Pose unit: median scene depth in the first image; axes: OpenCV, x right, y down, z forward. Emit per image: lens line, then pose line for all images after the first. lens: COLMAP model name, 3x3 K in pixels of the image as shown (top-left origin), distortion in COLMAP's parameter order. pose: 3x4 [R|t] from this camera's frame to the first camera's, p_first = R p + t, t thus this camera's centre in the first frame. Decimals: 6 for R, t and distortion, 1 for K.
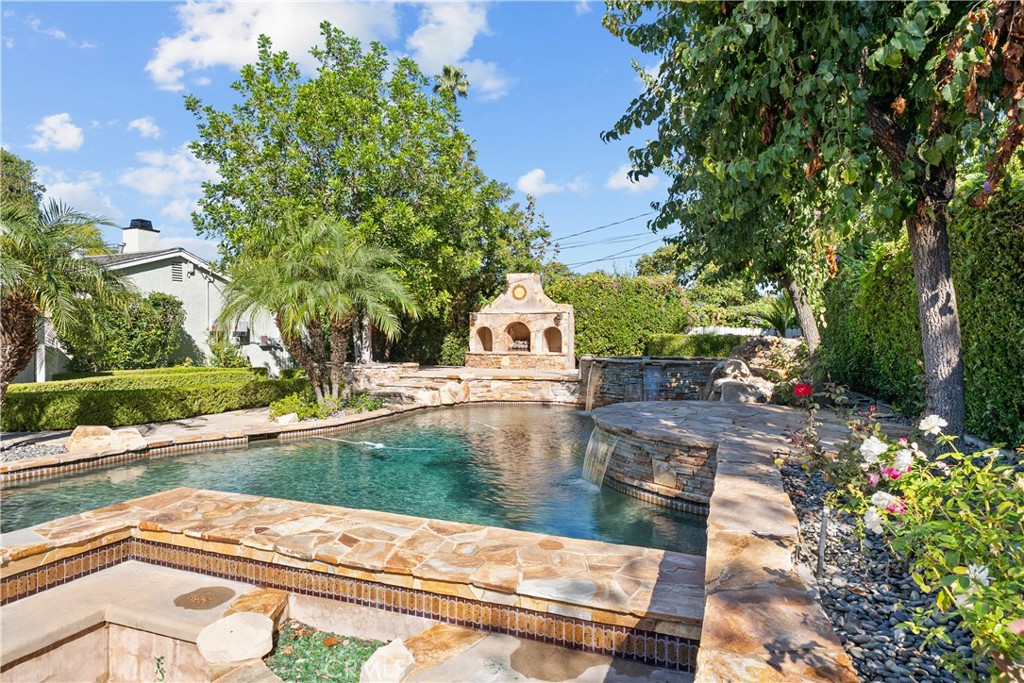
lens RADIAL K [[567.2, 0, 510.7], [0, 567.2, 342.7], [0, 0, 1]] dist [0.002948, -0.000477]
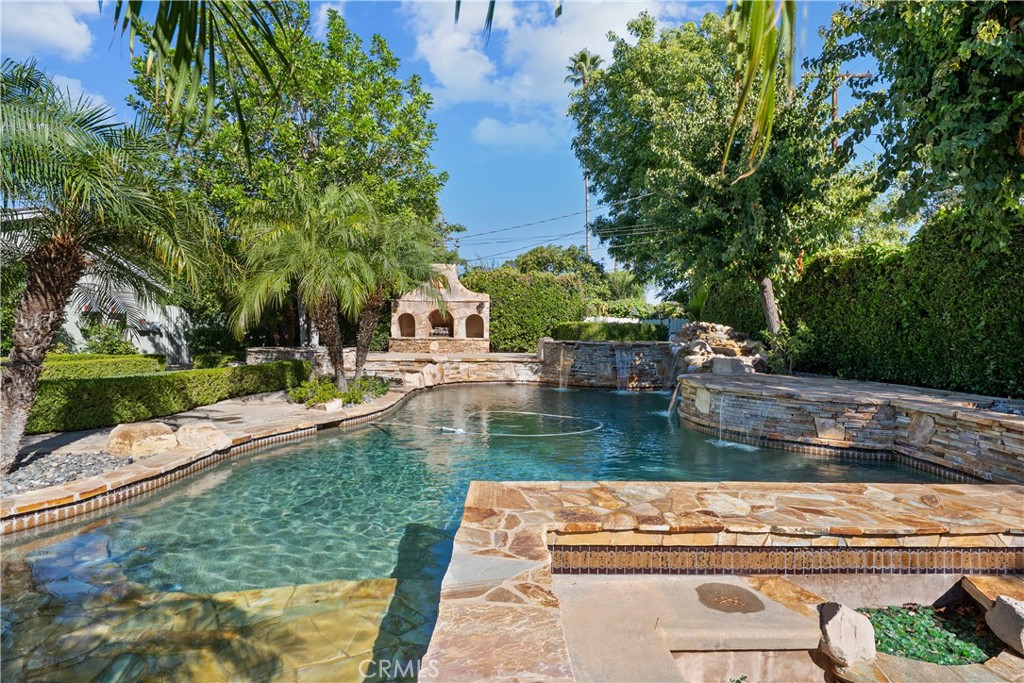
lens RADIAL K [[497.5, 0, 509.1], [0, 497.5, 340.3], [0, 0, 1]] dist [0.001421, 0.000571]
pose [[0.927538, 0.000520, 0.373728, -0.382046], [-0.004802, 0.999933, 0.010527, 0.019546], [-0.373697, -0.011559, 0.927479, 0.148734]]
